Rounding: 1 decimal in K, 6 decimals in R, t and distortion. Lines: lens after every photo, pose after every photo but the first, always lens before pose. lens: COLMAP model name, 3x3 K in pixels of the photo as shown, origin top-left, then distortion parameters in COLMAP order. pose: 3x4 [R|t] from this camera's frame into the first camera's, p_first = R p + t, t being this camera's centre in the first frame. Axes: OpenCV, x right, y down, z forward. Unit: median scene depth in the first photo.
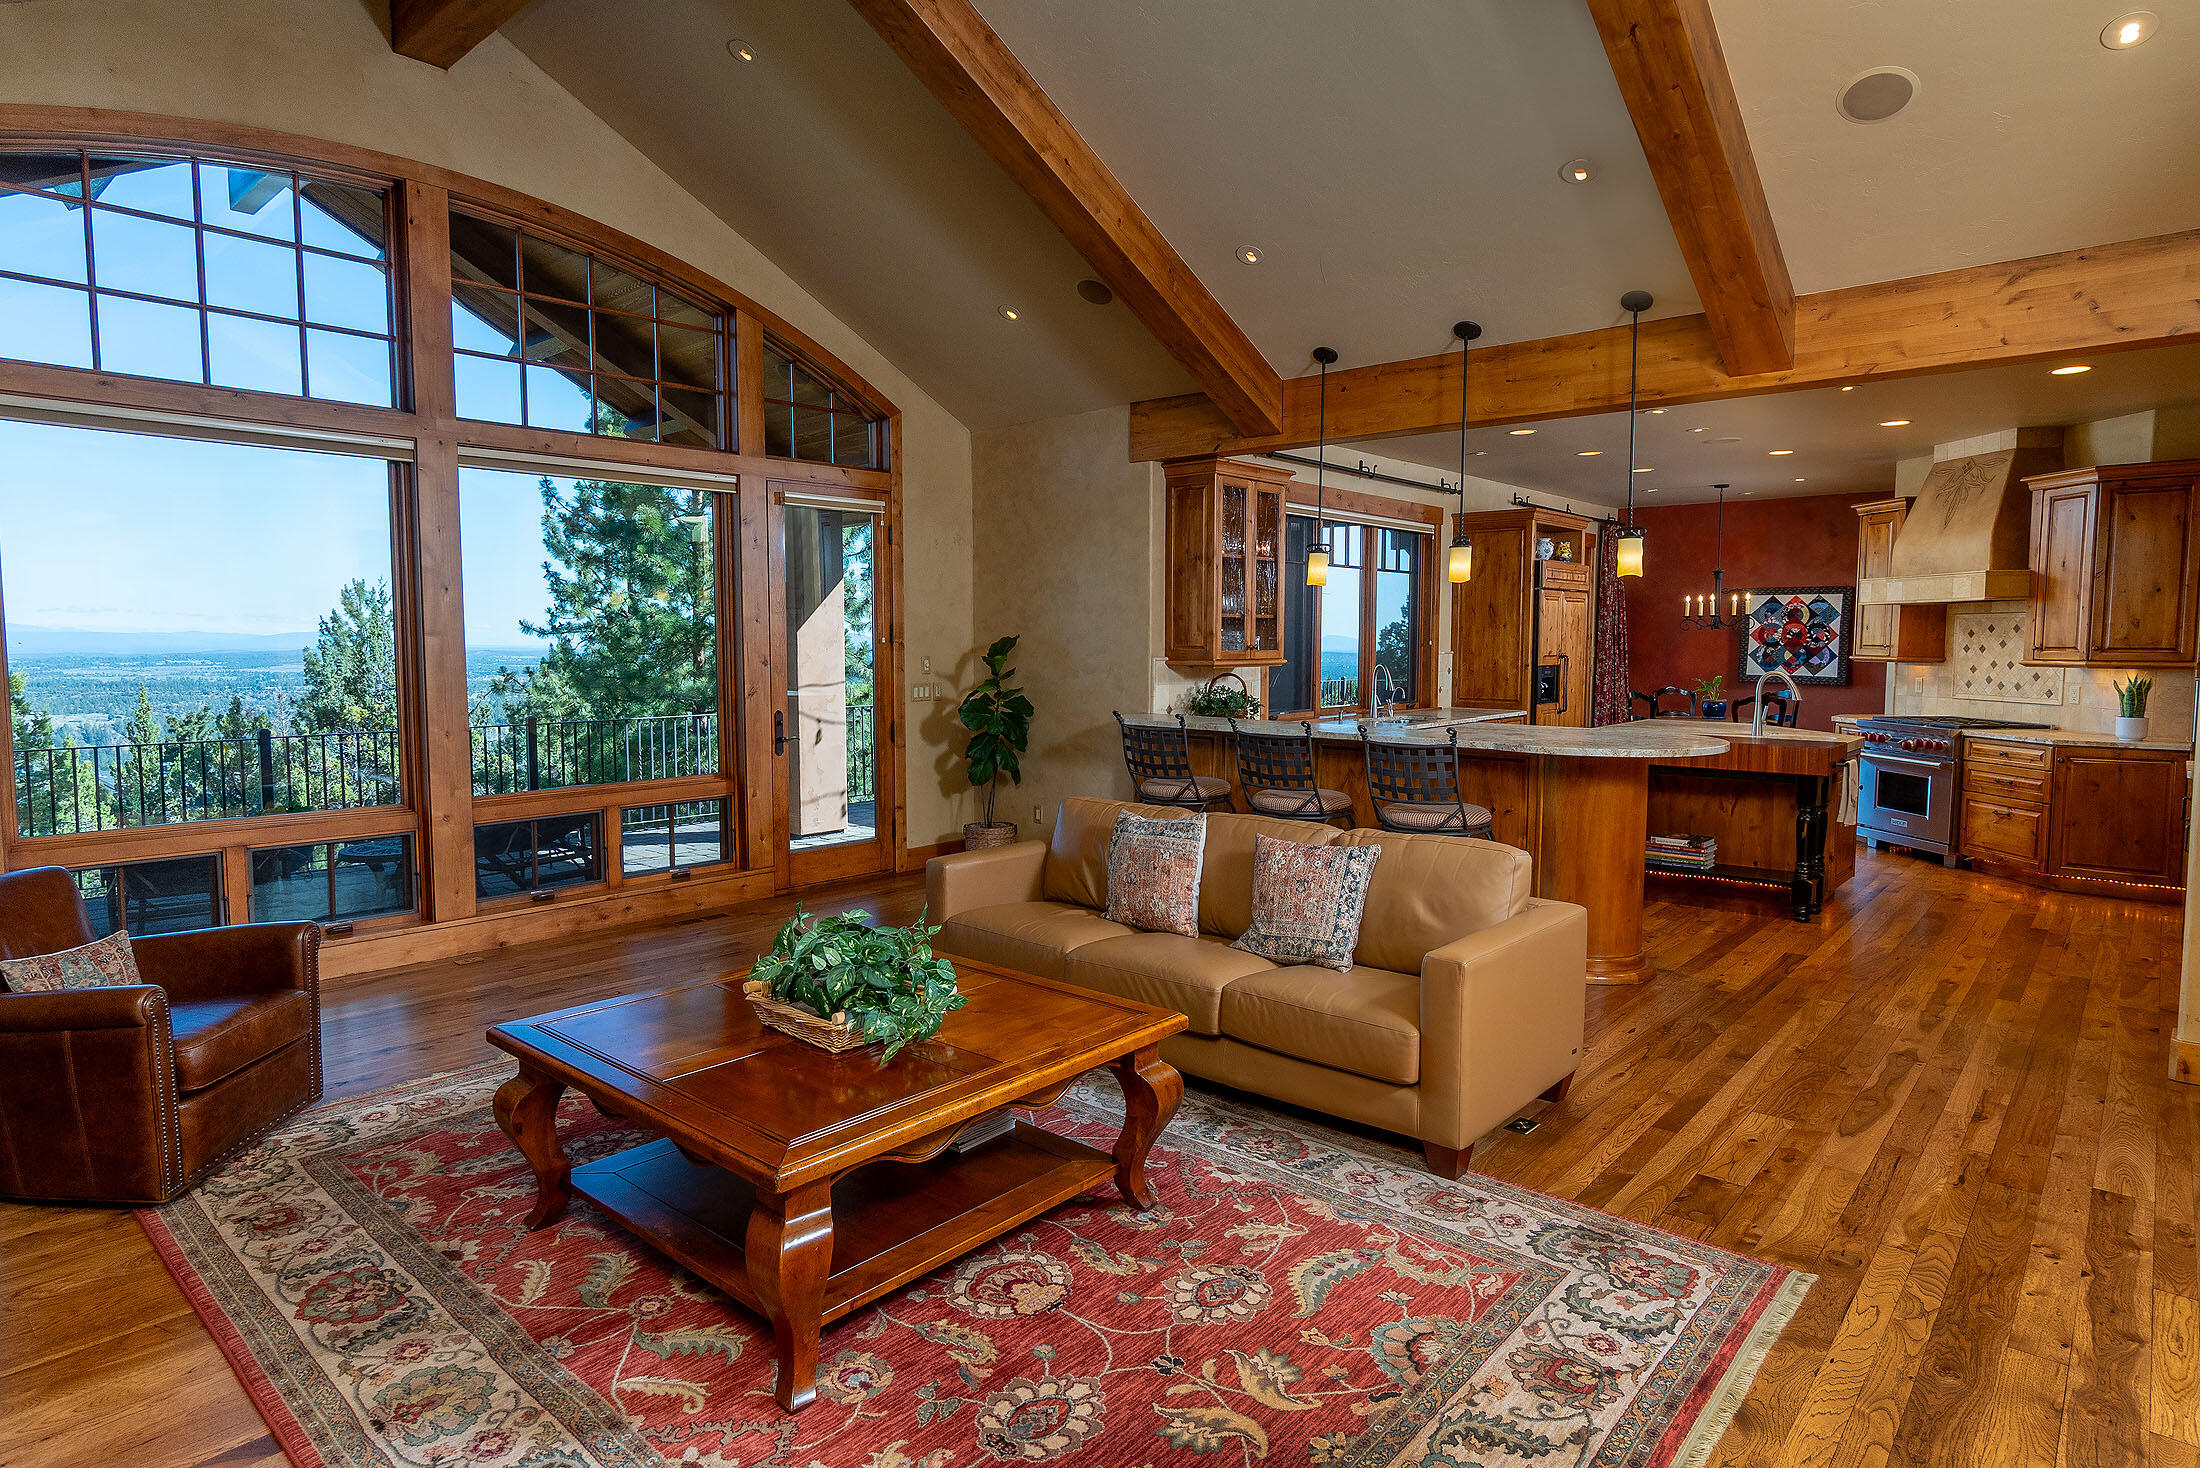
lens RADIAL K [[1213.4, 0, 1105.5], [0, 1213.4, 722.0], [0, 0, 1]] dist [-0.009073, 0.001747]
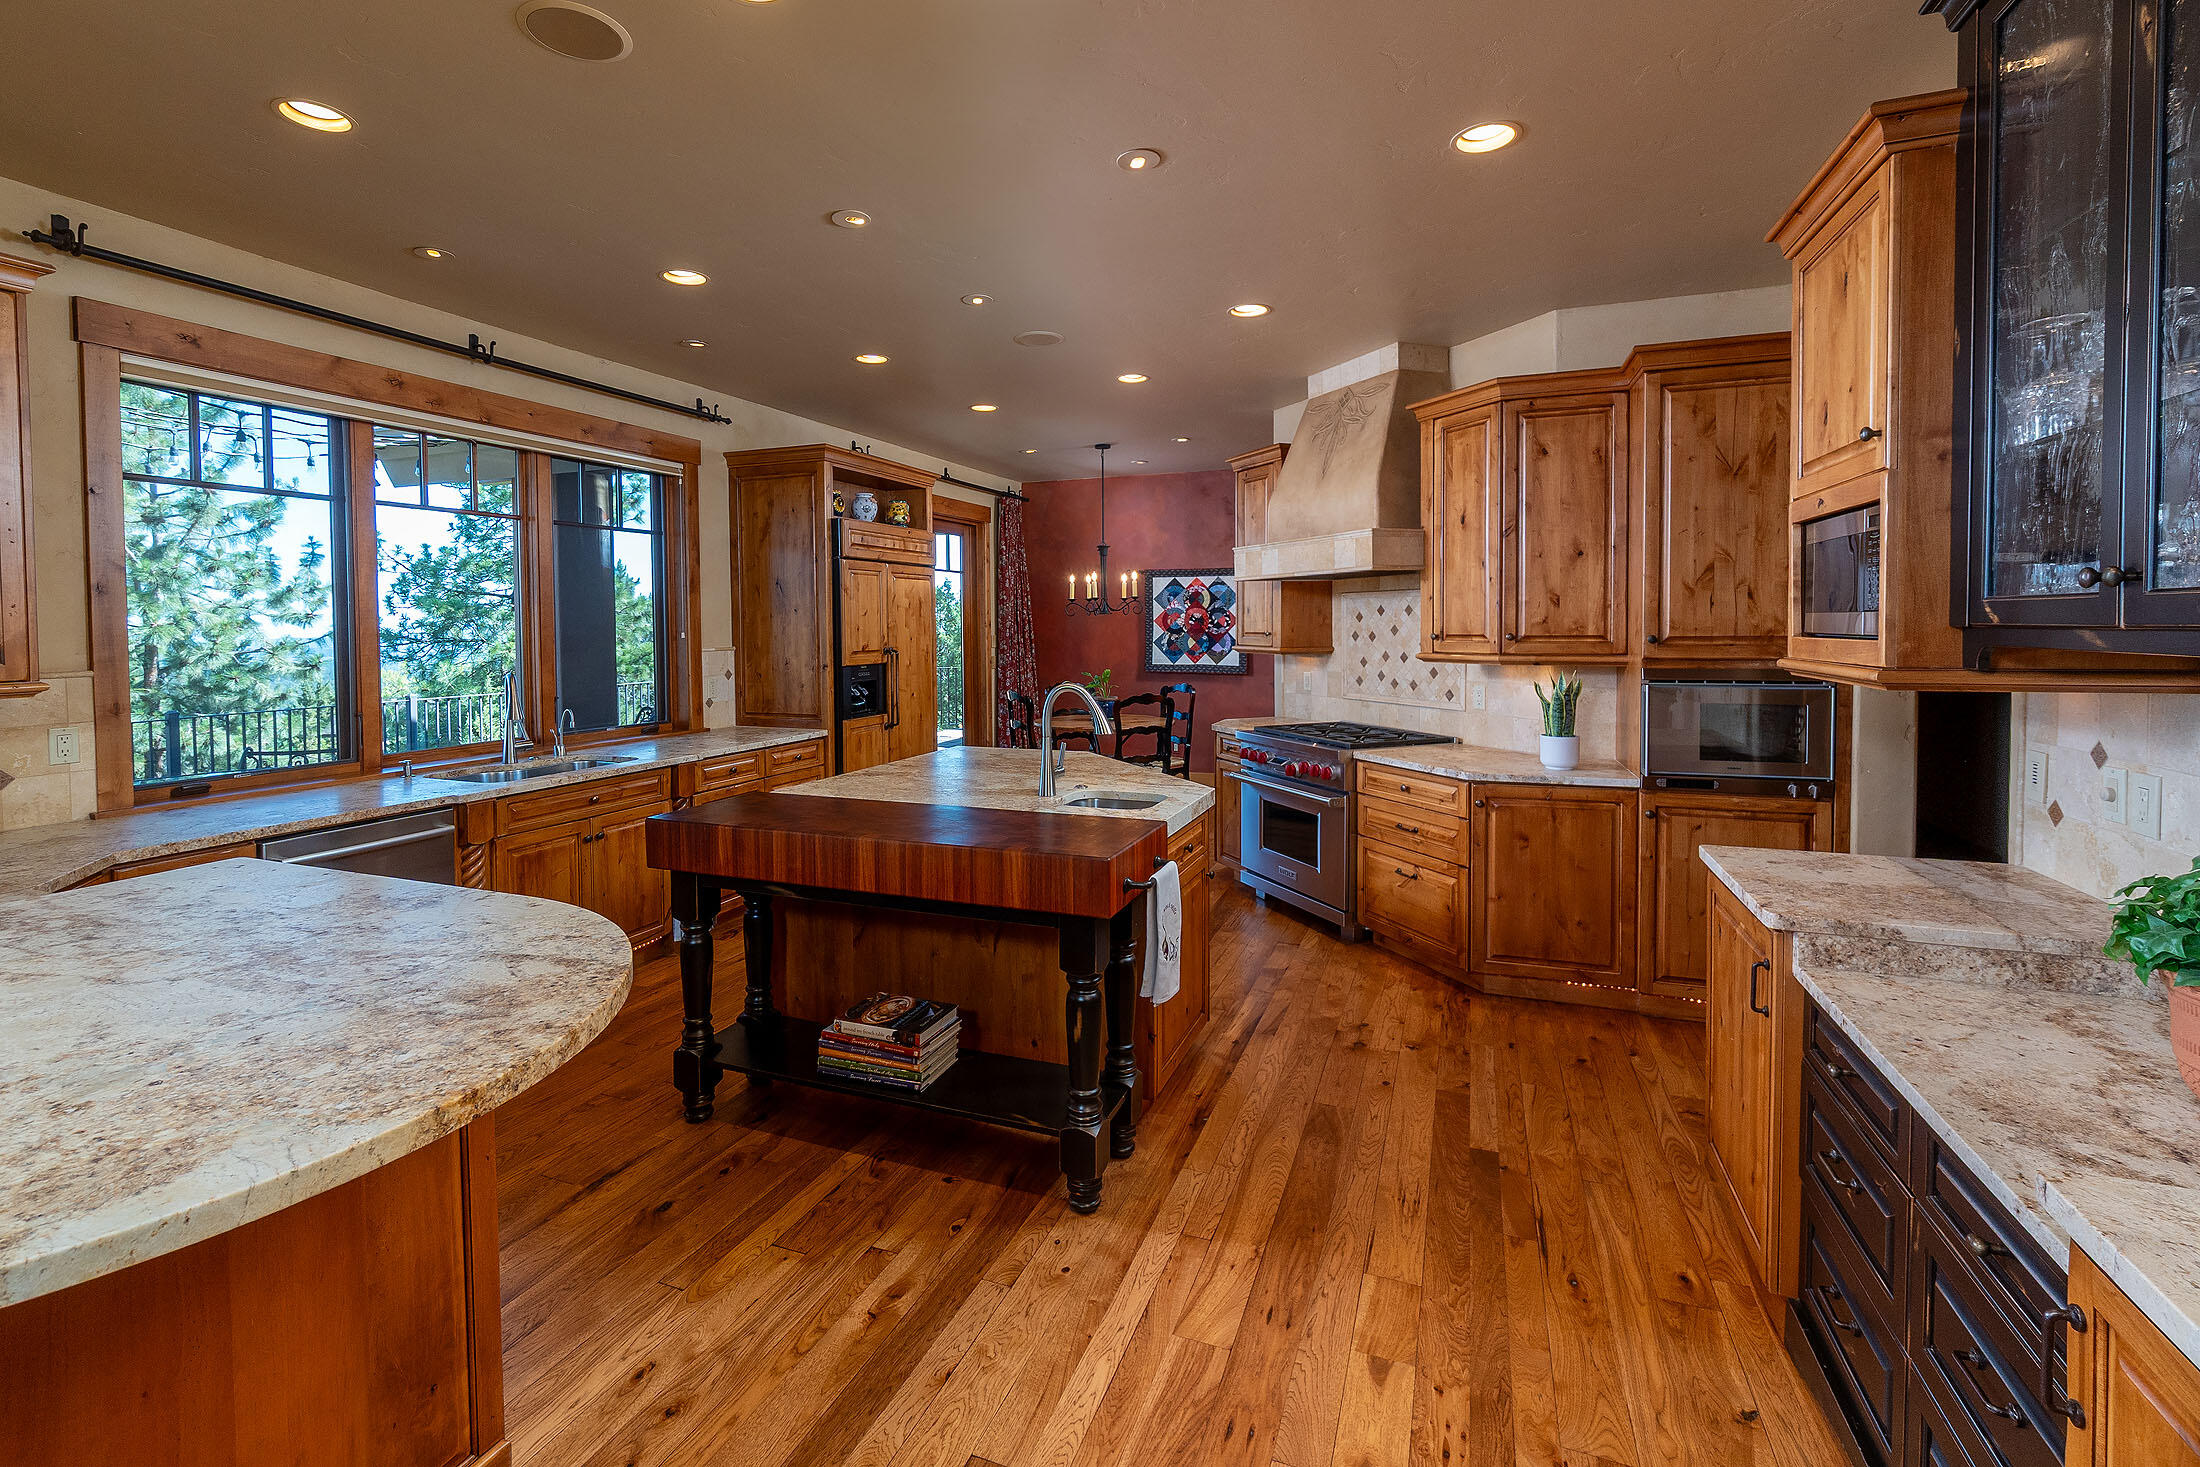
lens RADIAL K [[965.9, 0, 1088.8], [0, 965.9, 635.9], [0, 0, 1]] dist [-0.015179, -0.000162]
pose [[0.941737, -0.011770, 0.336144, 0.337833], [0.031280, 0.998121, -0.052683, -0.033271], [-0.334892, 0.060128, 0.940336, 0.466890]]
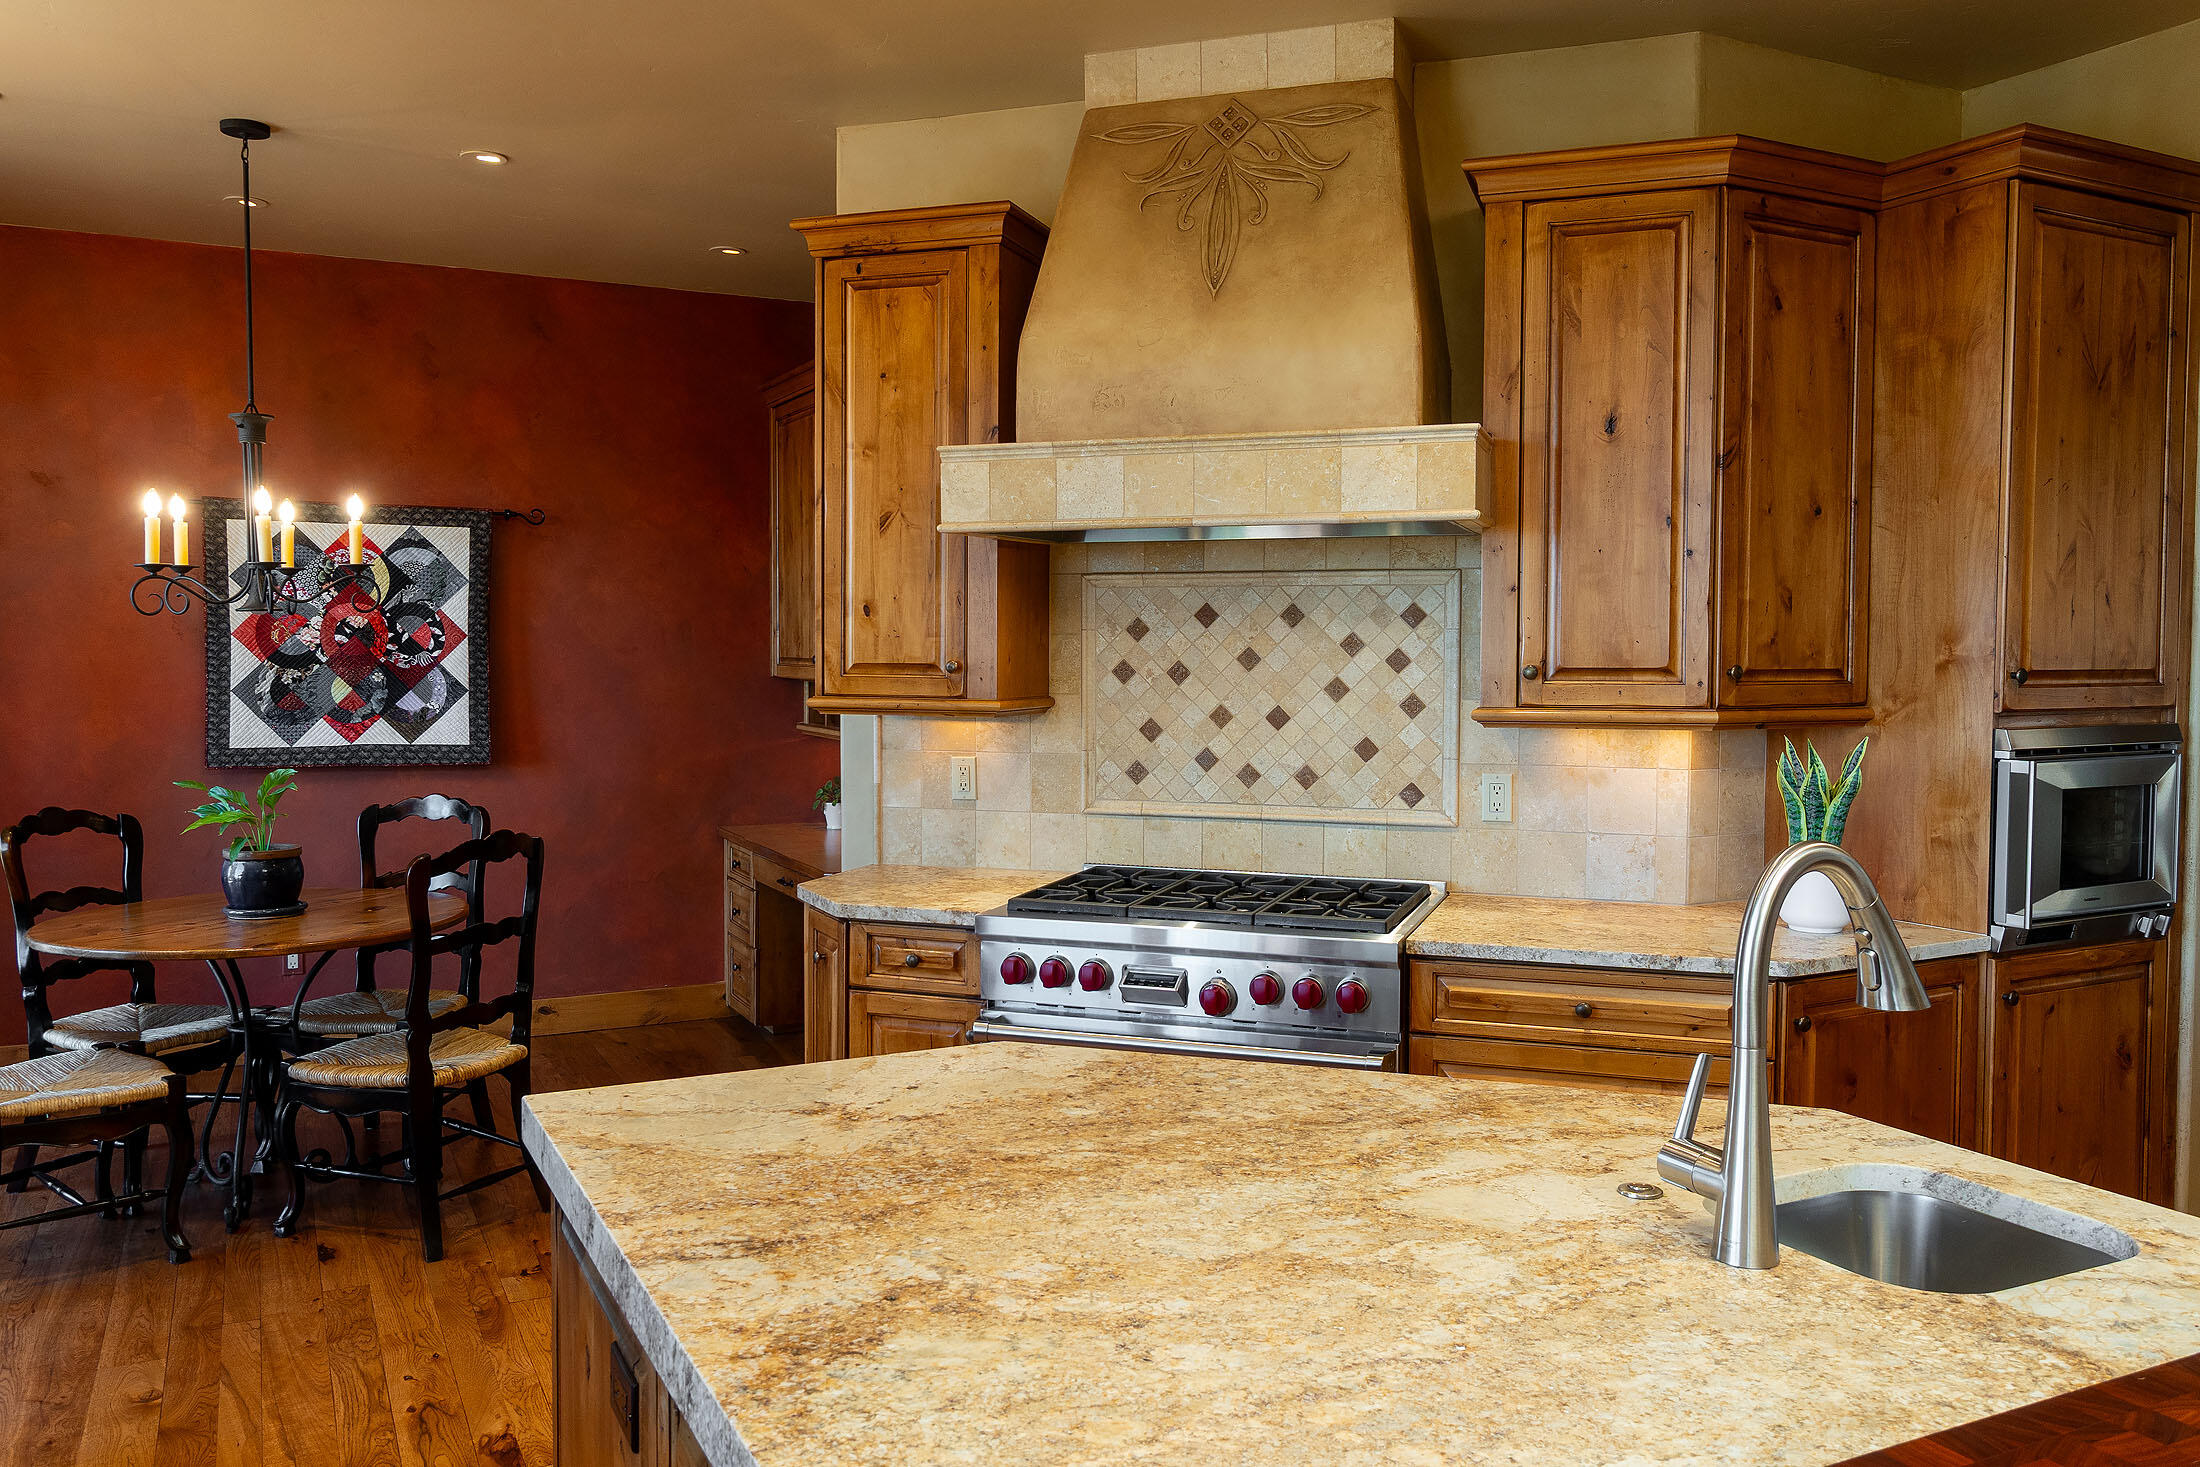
lens RADIAL K [[1666.8, 0, 1081.9], [0, 1666.8, 684.6], [0, 0, 1]] dist [-0.008803, -0.003659]
pose [[0.385207, -0.022601, 0.922553, 0.262477], [0.063383, 0.997987, -0.002016, -0.057267], [-0.920651, 0.059251, 0.385864, 0.829959]]
